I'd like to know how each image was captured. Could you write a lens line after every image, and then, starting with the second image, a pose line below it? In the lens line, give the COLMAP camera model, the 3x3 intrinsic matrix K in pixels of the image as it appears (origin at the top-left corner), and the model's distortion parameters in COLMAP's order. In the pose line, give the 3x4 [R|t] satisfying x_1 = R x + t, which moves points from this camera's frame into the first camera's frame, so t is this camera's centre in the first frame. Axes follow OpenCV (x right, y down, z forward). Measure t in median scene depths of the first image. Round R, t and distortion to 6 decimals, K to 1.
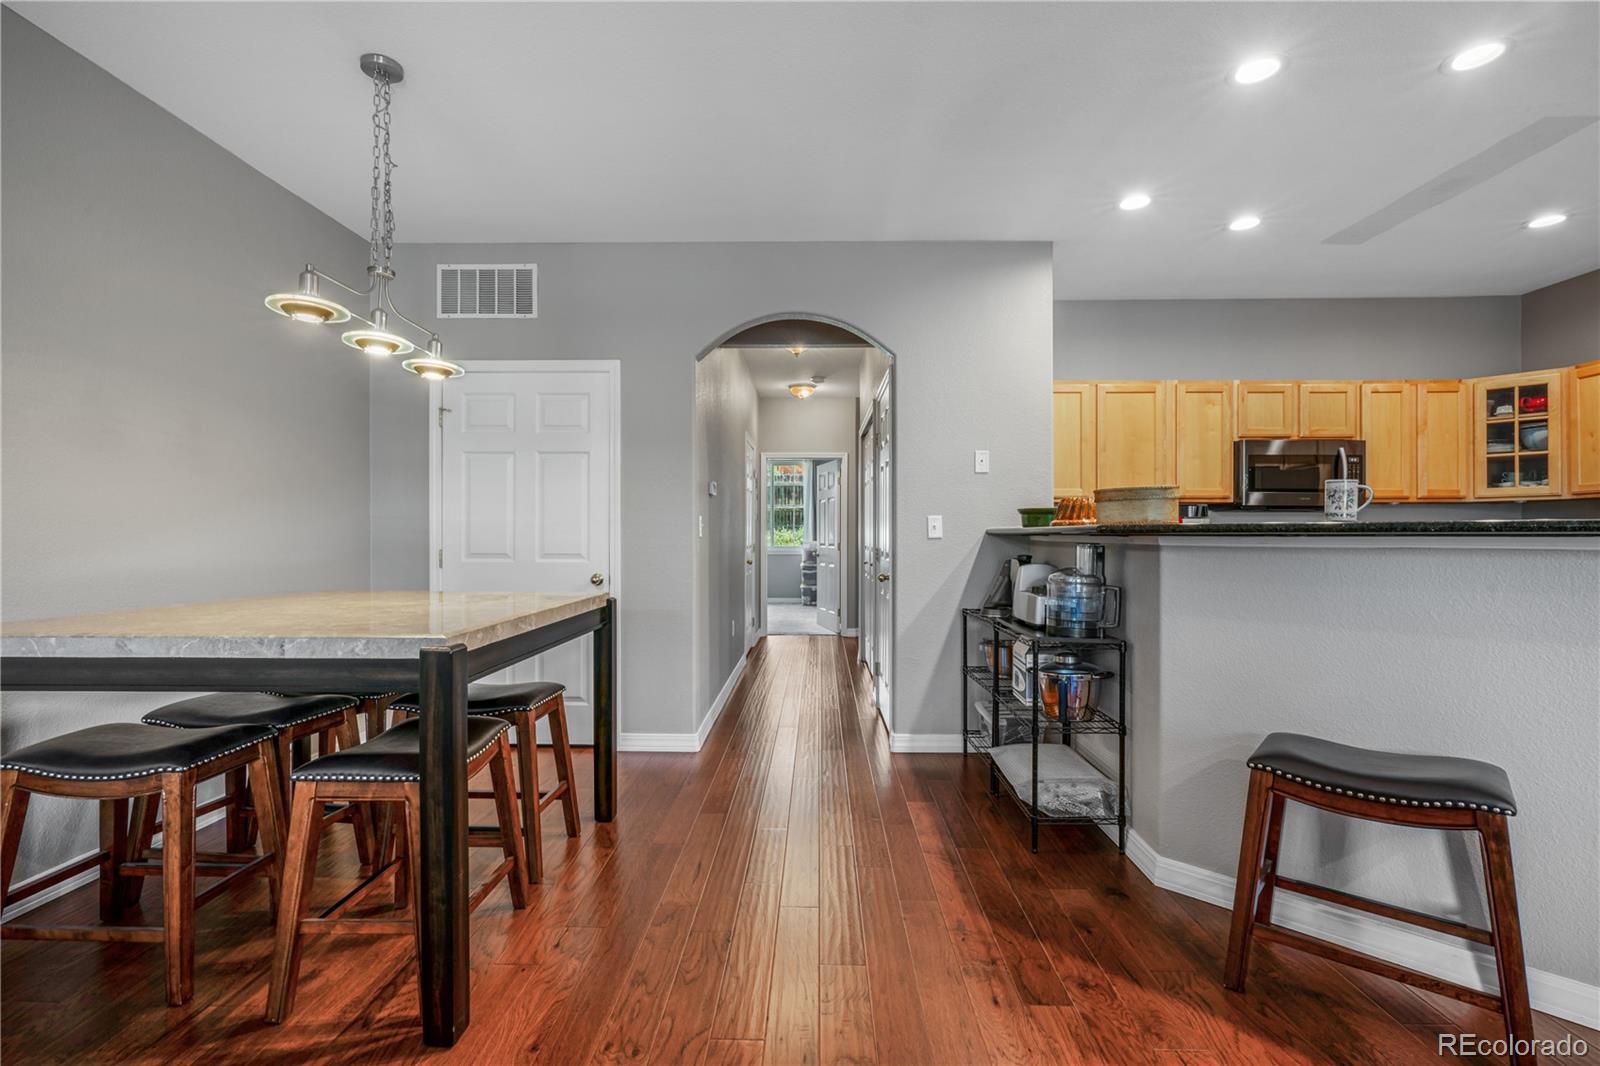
lens RADIAL K [[730.4, 0, 800.5], [0, 730.4, 534.2], [0, 0, 1]] dist [-0.007619, 0.002508]
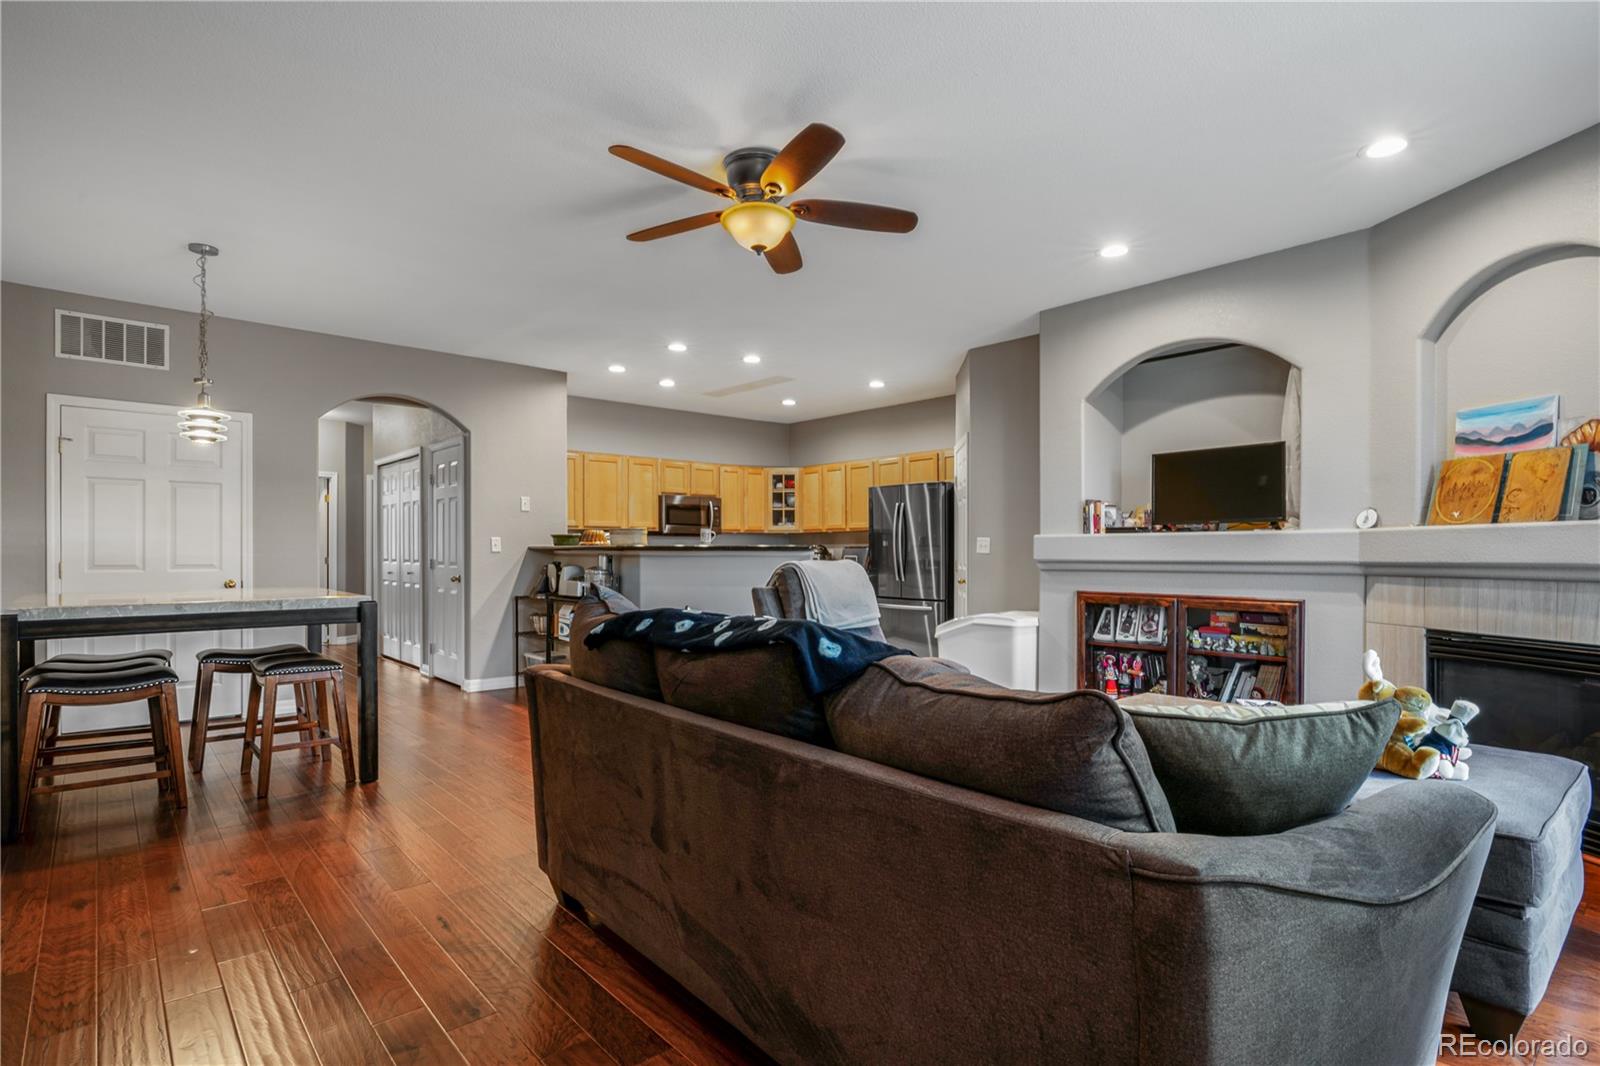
lens RADIAL K [[798.8, 0, 804.3], [0, 798.8, 552.8], [0, 0, 1]] dist [-0.000222, 0.000034]
pose [[0.733721, -0.001079, 0.679450, -0.489756], [-0.002407, 0.999988, 0.004188, -0.001560], [-0.679447, -0.004708, 0.733709, -0.694461]]
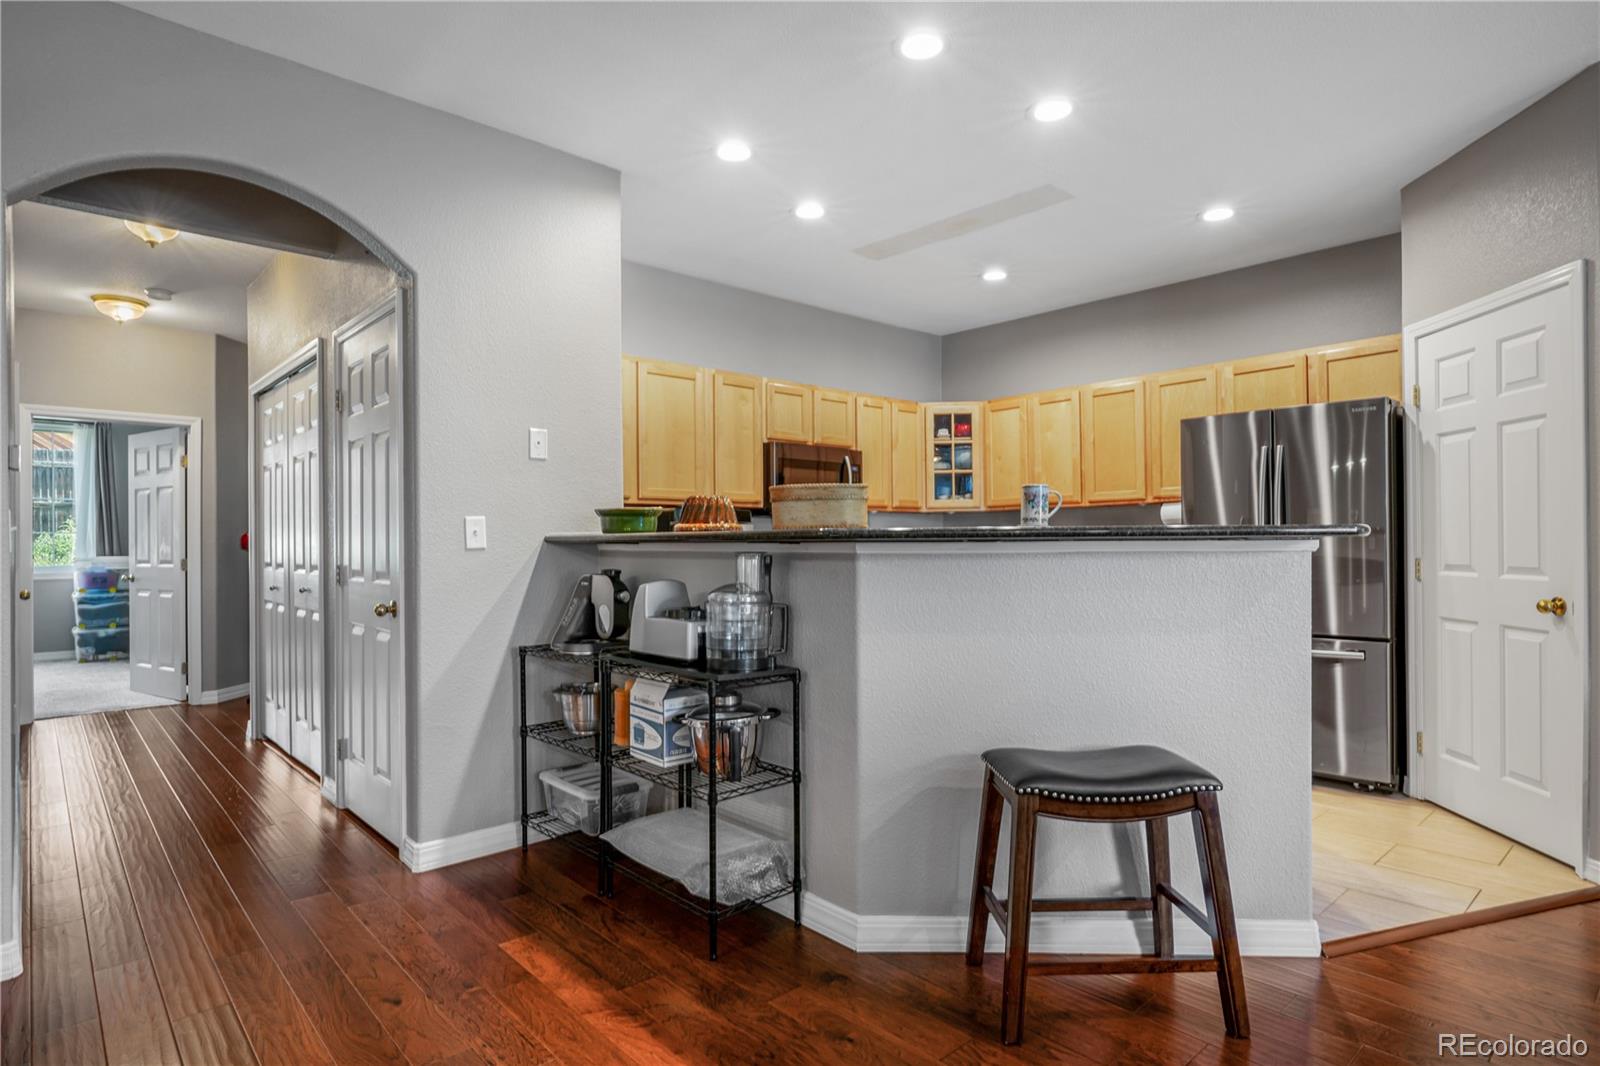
lens RADIAL K [[859.8, 0, 801.9], [0, 859.8, 541.0], [0, 0, 1]] dist [-0.008674, -0.000749]
pose [[0.723818, -0.003738, 0.689981, -0.155256], [0.006064, 0.999981, -0.000944, 0.000734], [-0.689965, 0.004867, 0.723827, 0.193827]]
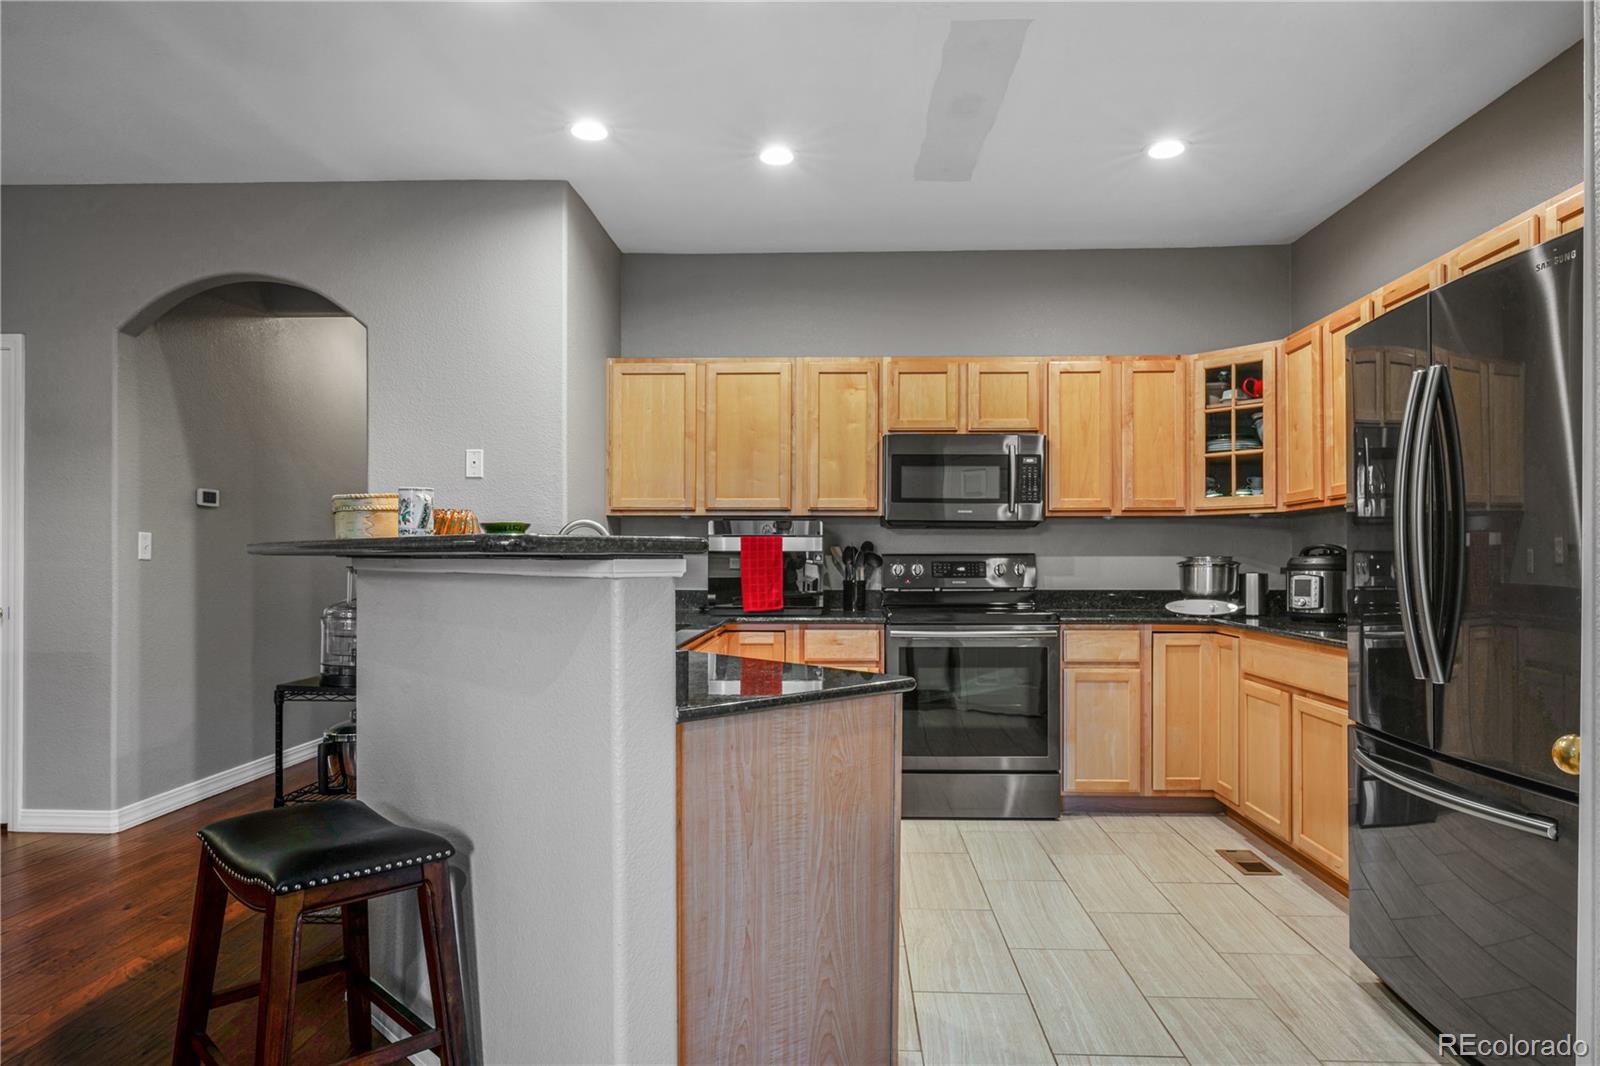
lens RADIAL K [[964.7, 0, 809.3], [0, 964.7, 556.3], [0, 0, 1]] dist [0.004515, -0.000092]
pose [[0.999800, 0.002114, -0.019869, 0.629433], [-0.002188, 0.999991, -0.003735, 0.003482], [0.019861, 0.003778, 0.999796, -0.025835]]
